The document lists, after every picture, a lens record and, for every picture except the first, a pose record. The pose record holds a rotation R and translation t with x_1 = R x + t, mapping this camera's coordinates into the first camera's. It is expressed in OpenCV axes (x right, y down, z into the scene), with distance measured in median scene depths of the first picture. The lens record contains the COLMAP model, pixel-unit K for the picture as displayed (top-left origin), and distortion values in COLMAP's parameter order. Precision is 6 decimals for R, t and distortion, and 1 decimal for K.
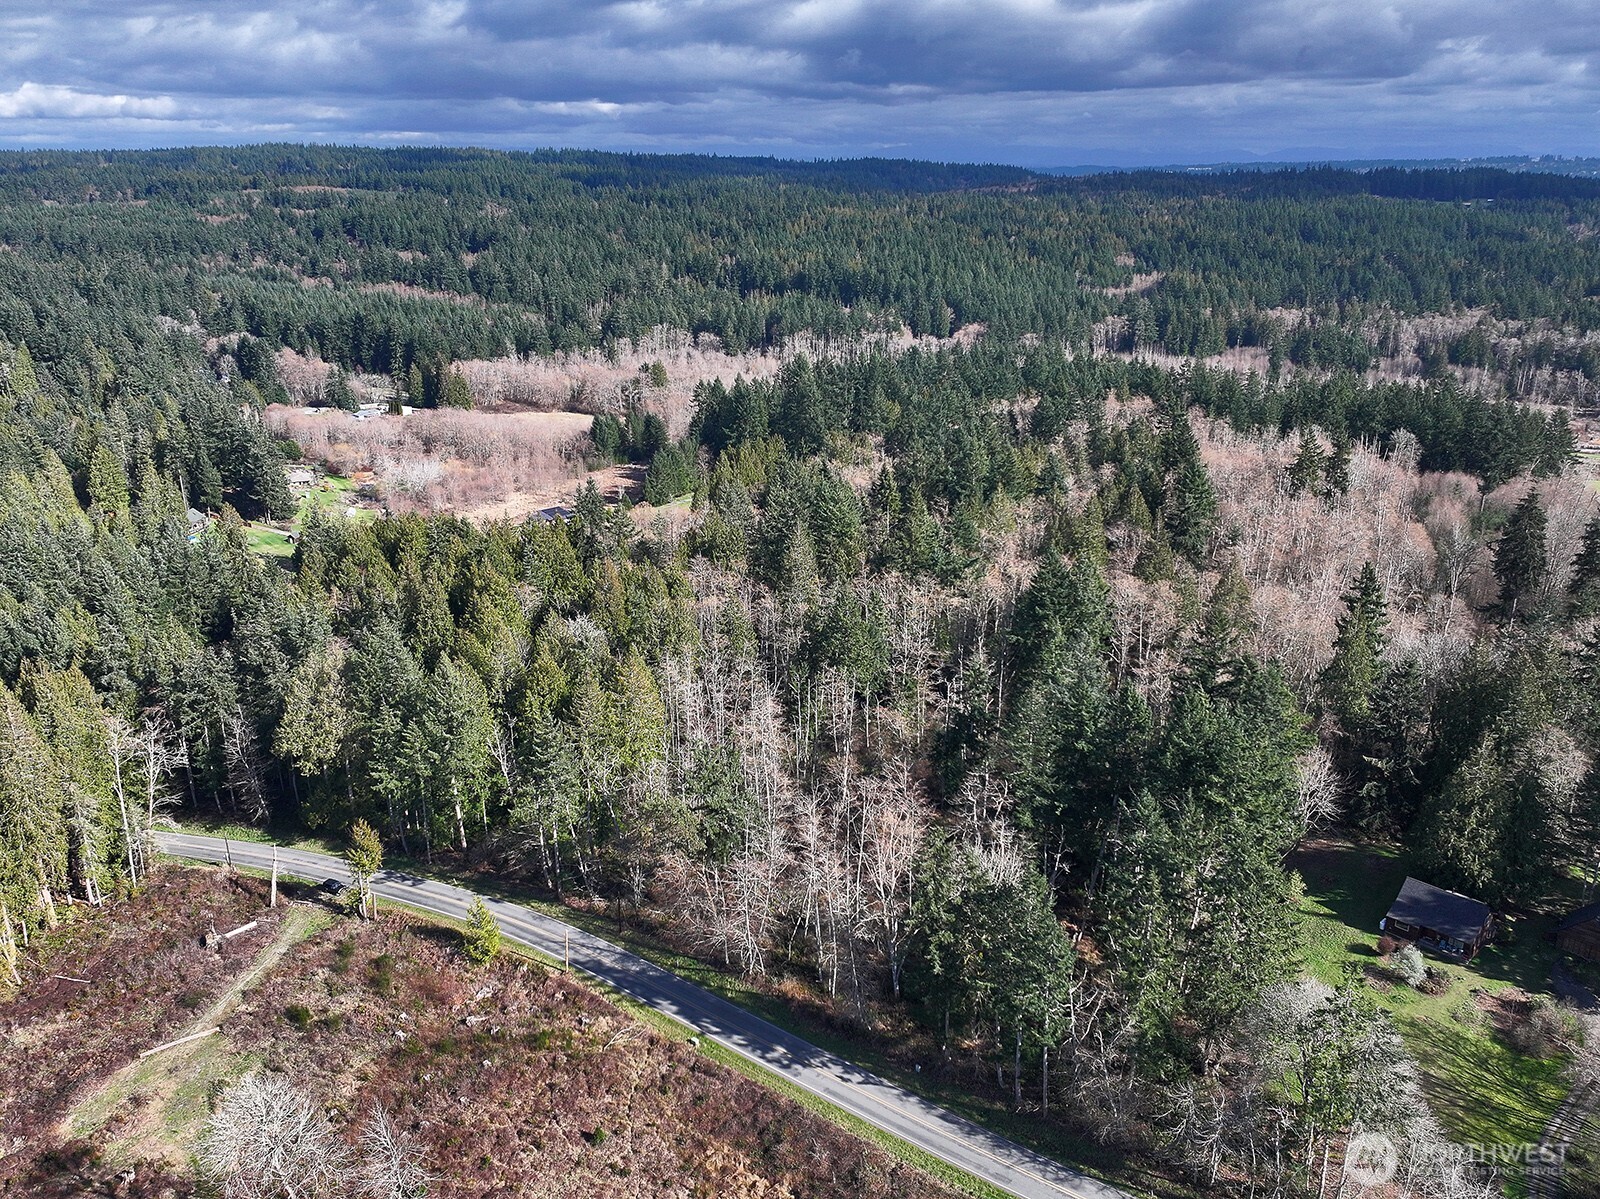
lens RADIAL K [[1311.6, 0, 800.0], [0, 1311.6, 599.5], [0, 0, 1]] dist [-0.003159, 0.020784]
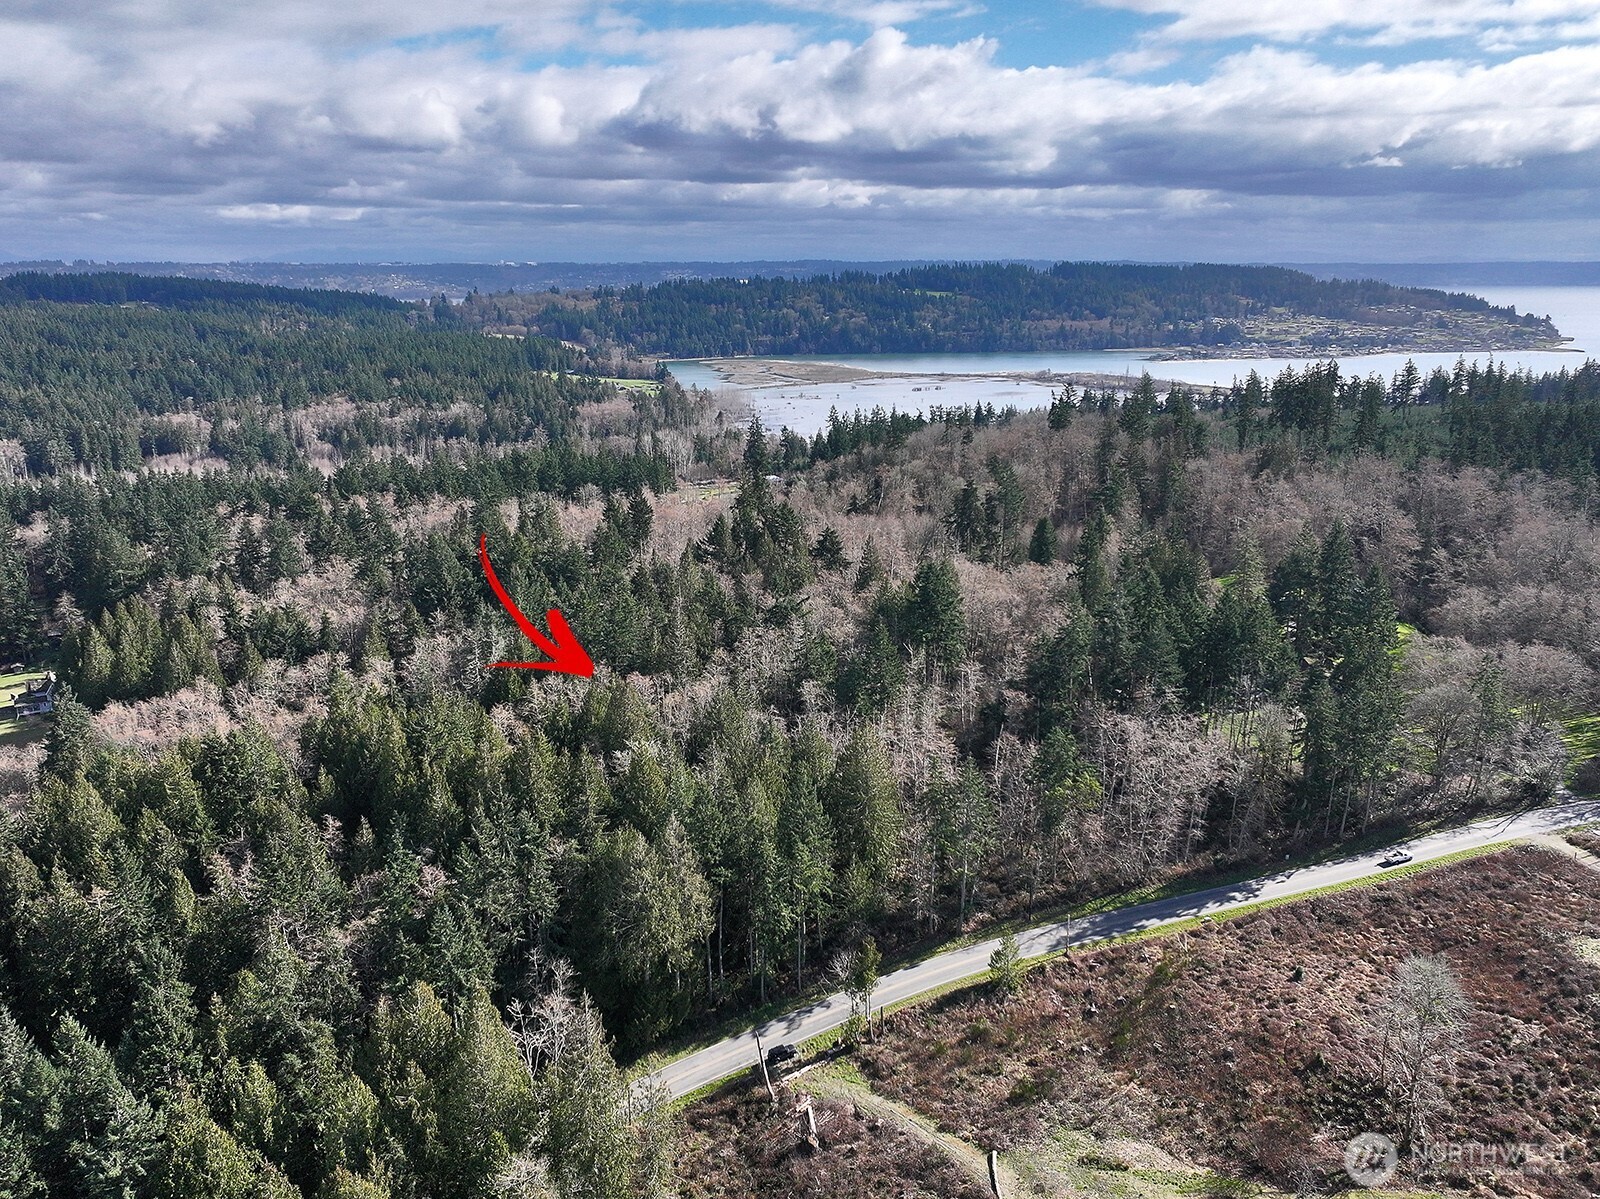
lens RADIAL K [[1289.6, 0, 806.0], [0, 1289.6, 594.8], [0, 0, 1]] dist [0.004266, 0.001927]
pose [[0.511347, -0.217887, 0.831294, -1.164853], [0.276878, 0.957514, 0.080656, -0.179668], [-0.813549, 0.188923, 0.549950, 0.476944]]
